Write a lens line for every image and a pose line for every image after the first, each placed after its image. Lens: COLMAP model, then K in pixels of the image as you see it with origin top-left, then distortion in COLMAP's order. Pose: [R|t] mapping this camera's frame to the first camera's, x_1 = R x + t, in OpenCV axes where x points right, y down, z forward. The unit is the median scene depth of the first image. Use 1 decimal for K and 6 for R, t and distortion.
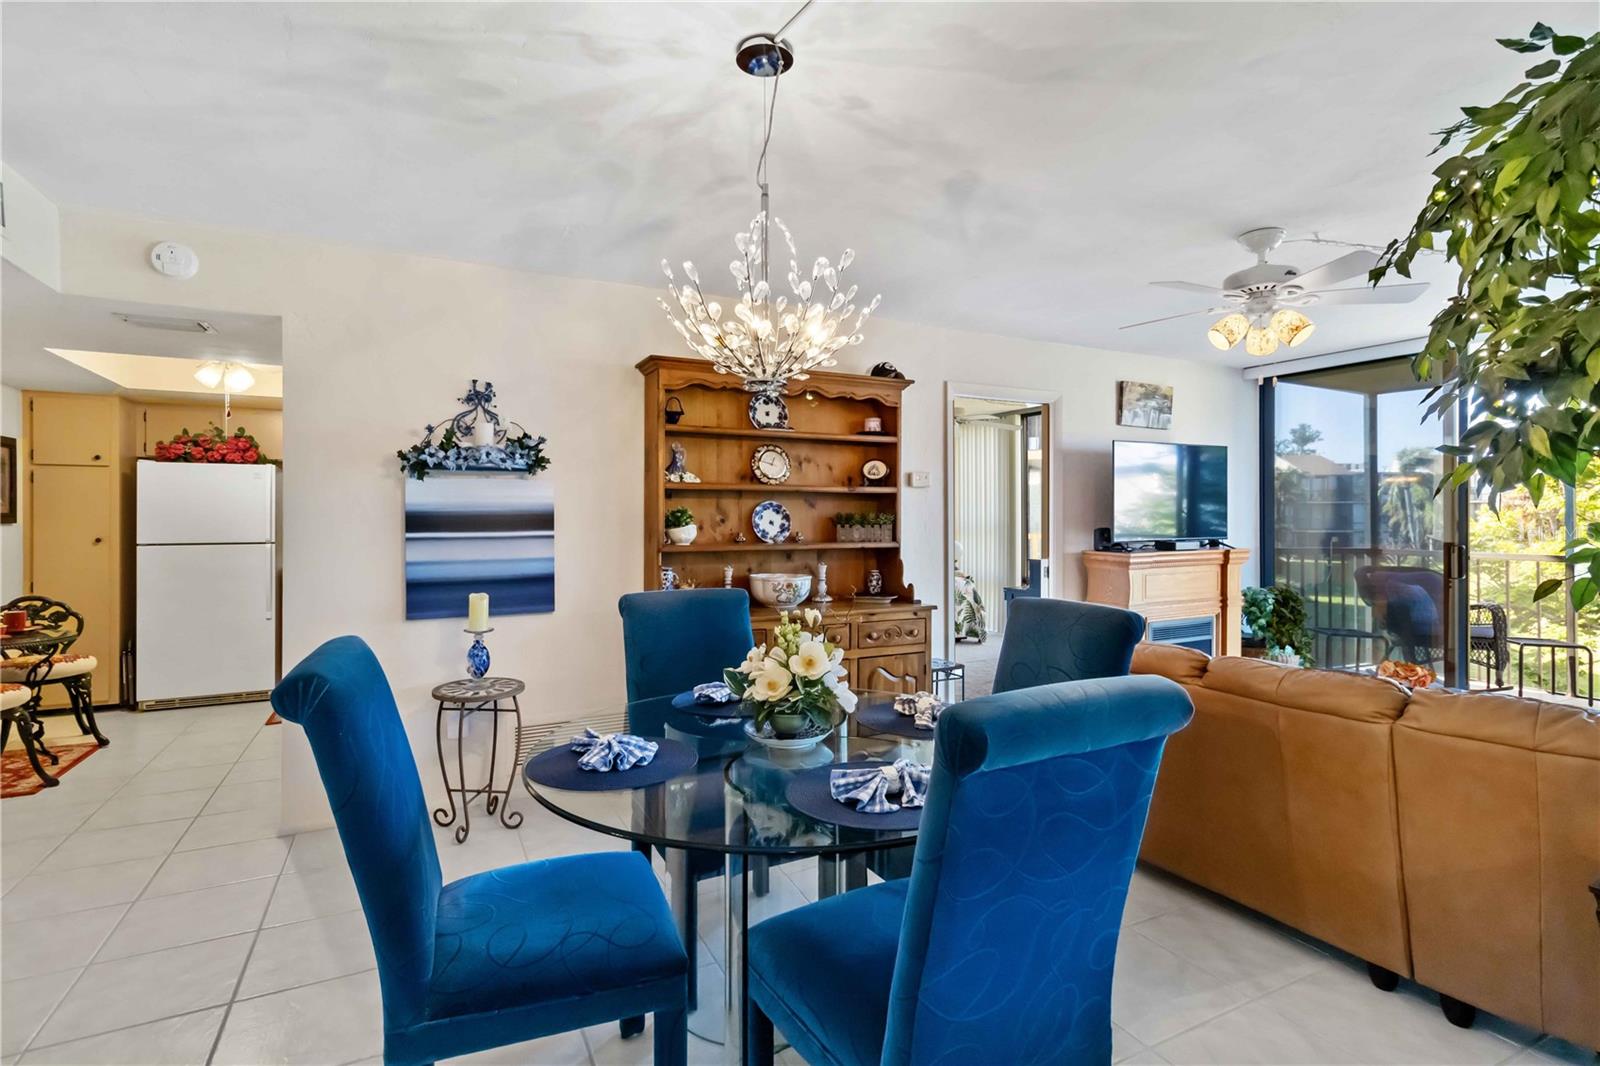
lens RADIAL K [[764.4, 0, 795.5], [0, 764.4, 518.1], [0, 0, 1]] dist [0.001406, 0.004603]
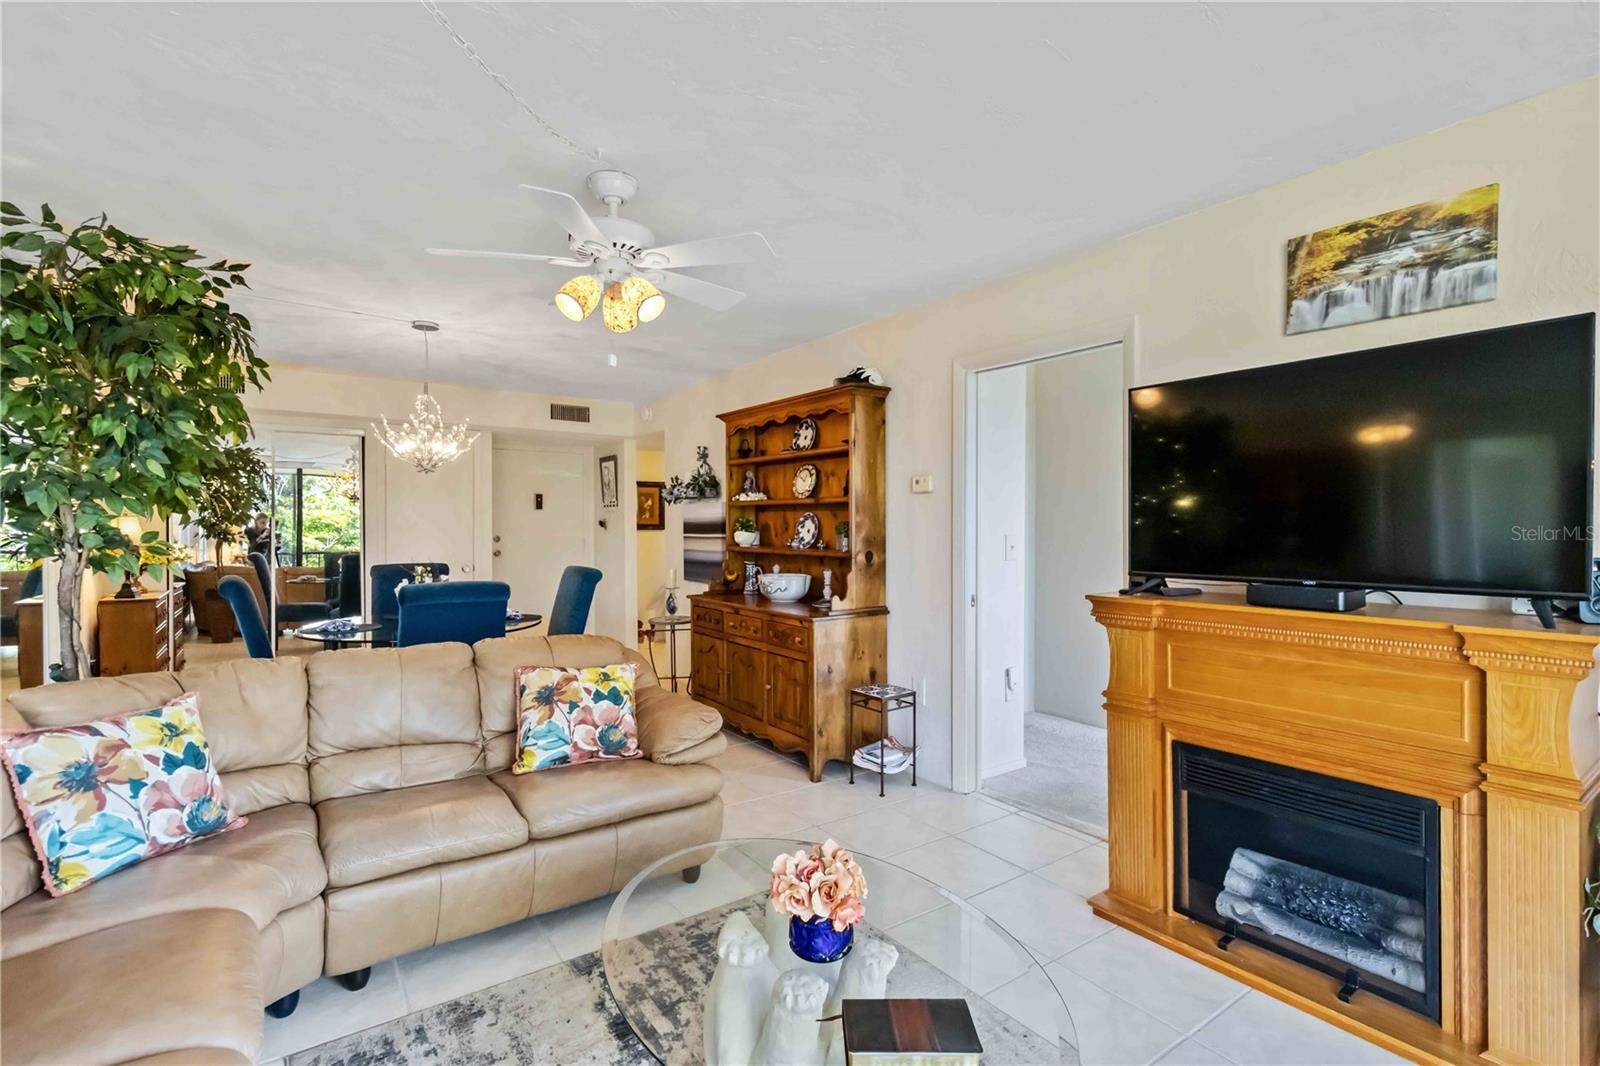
lens RADIAL K [[748.4, 0, 800.0], [0, 748.4, 533.0], [0, 0, 1]] dist [0.002226, 0.000871]
pose [[0.145989, 0.012810, -0.989203, 1.104264], [-0.001933, 0.999918, 0.012663, -0.005431], [0.989284, 0.000063, 0.146002, 0.829223]]
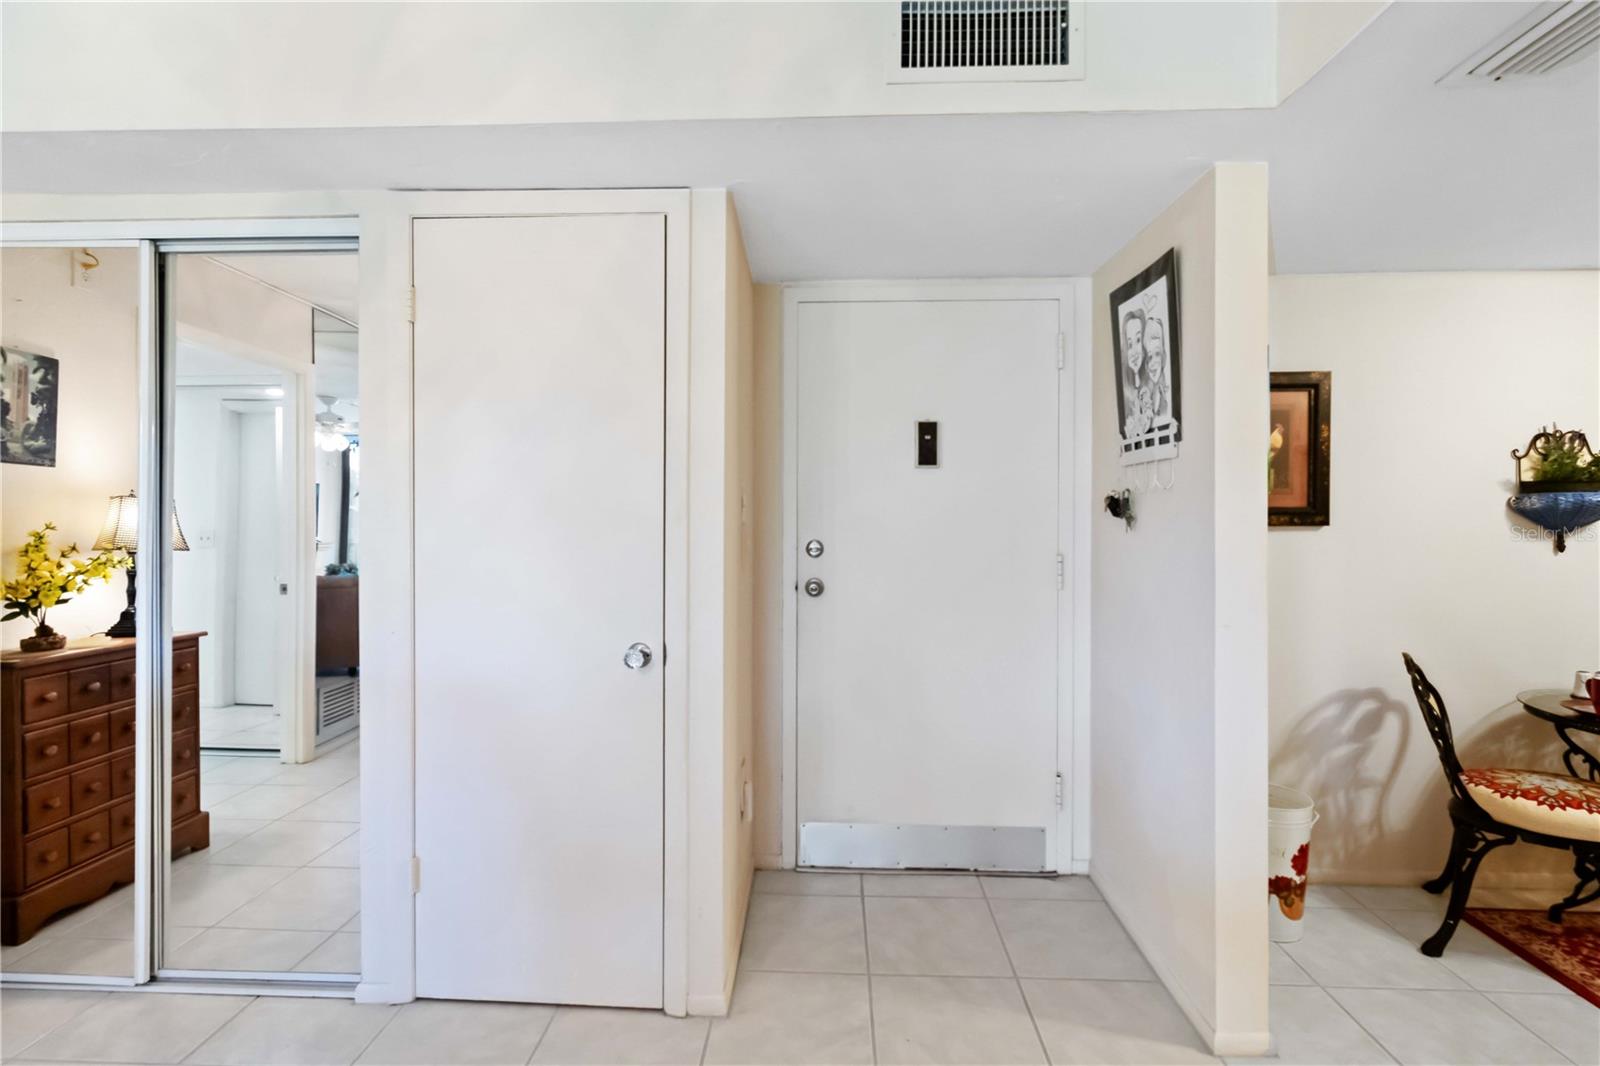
lens RADIAL K [[744.0, 0, 799.0], [0, 744.0, 520.2], [0, 0, 1]] dist [-0.000119, 0.000513]
pose [[-0.485372, 0.010787, -0.874241, -0.220840], [-0.000453, 0.999921, 0.012589, -0.000362], [0.874308, 0.006506, -0.485328, 0.673804]]
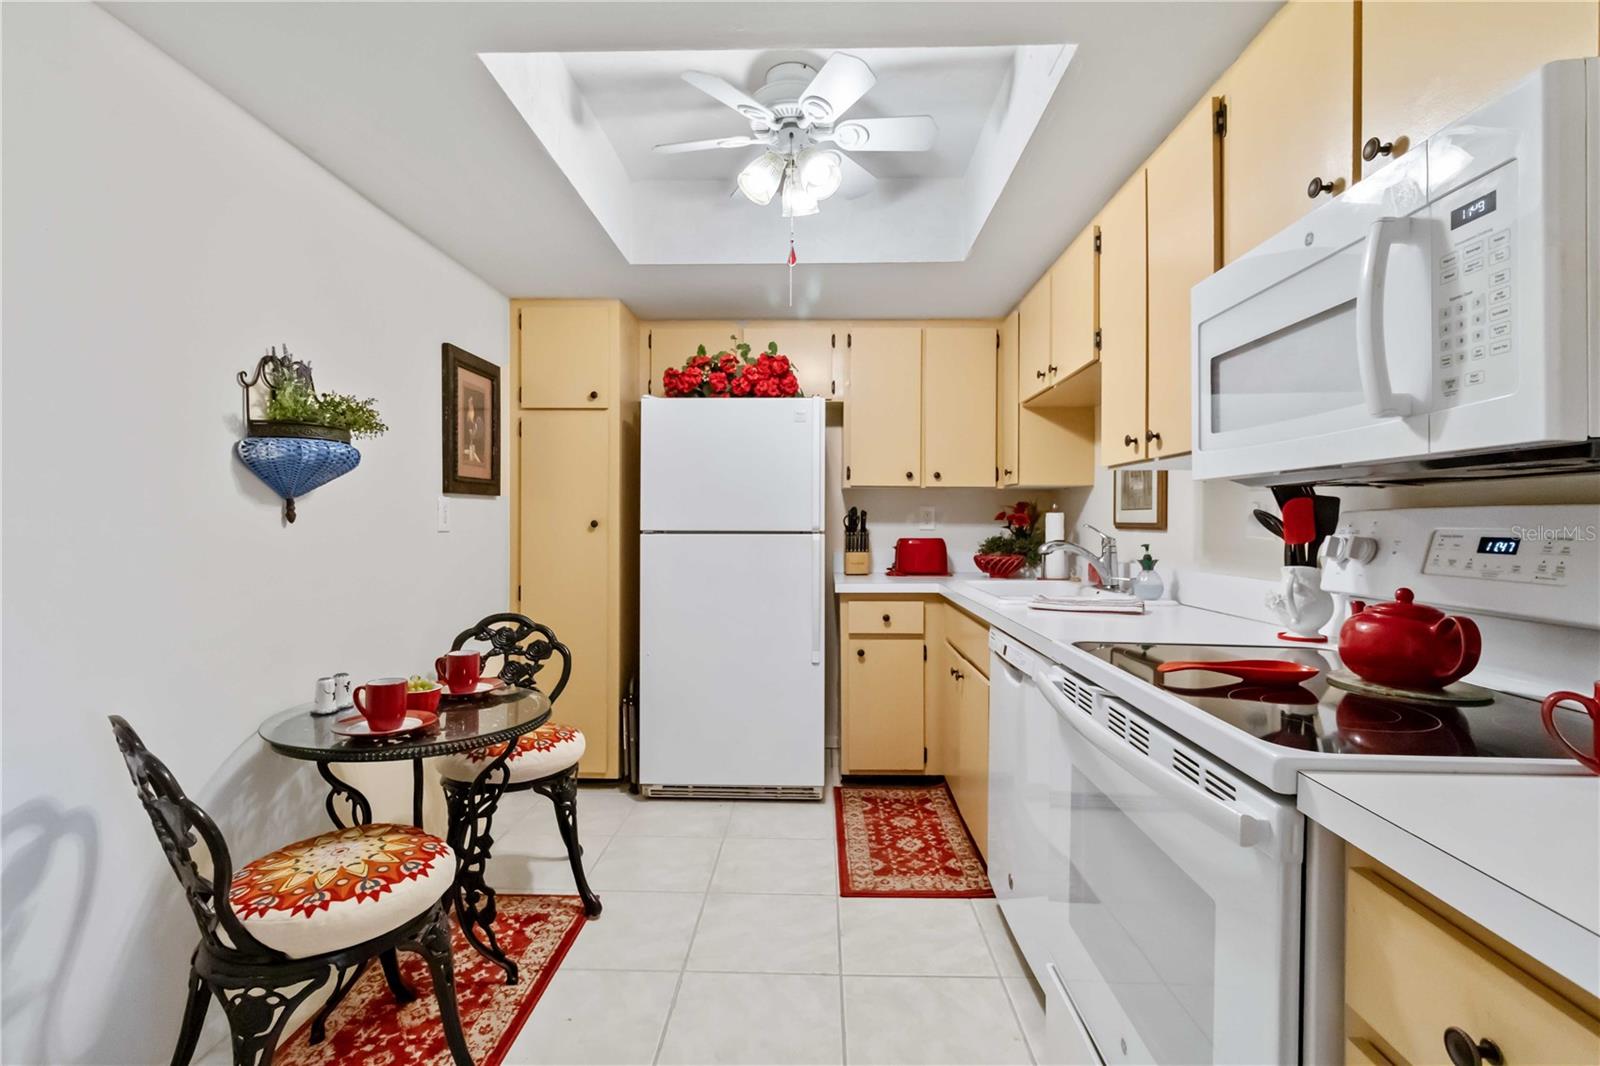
lens RADIAL K [[744.0, 0, 799.0], [0, 744.0, 520.2], [0, 0, 1]] dist [-0.000119, 0.000513]
pose [[0.881909, 0.004641, -0.471397, -0.585899], [-0.005001, 0.999987, 0.000489, 0.031107], [0.471393, 0.001926, 0.881921, 0.671837]]
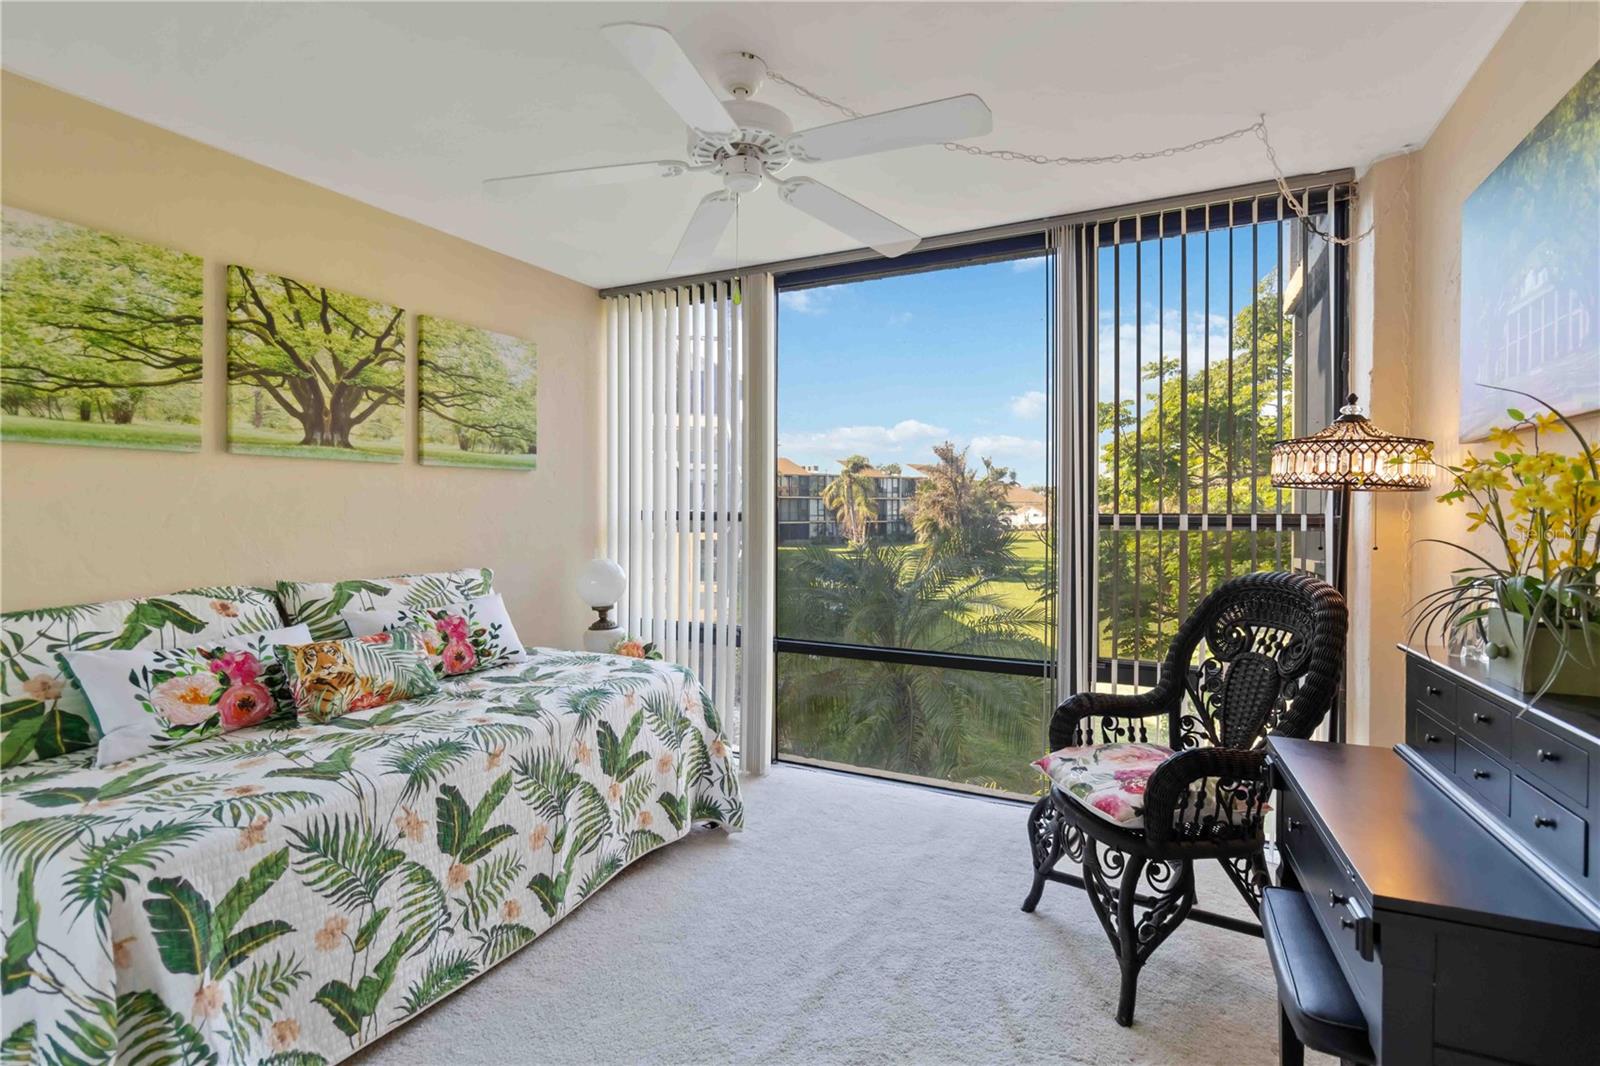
lens RADIAL K [[744.0, 0, 799.0], [0, 744.0, 520.2], [0, 0, 1]] dist [-0.000119, 0.000513]
pose [[0.795381, -0.004553, 0.606093, 0.089008], [-0.002791, 0.999934, 0.011174, 0.004039], [-0.606104, -0.010580, 0.795315, 1.314533]]
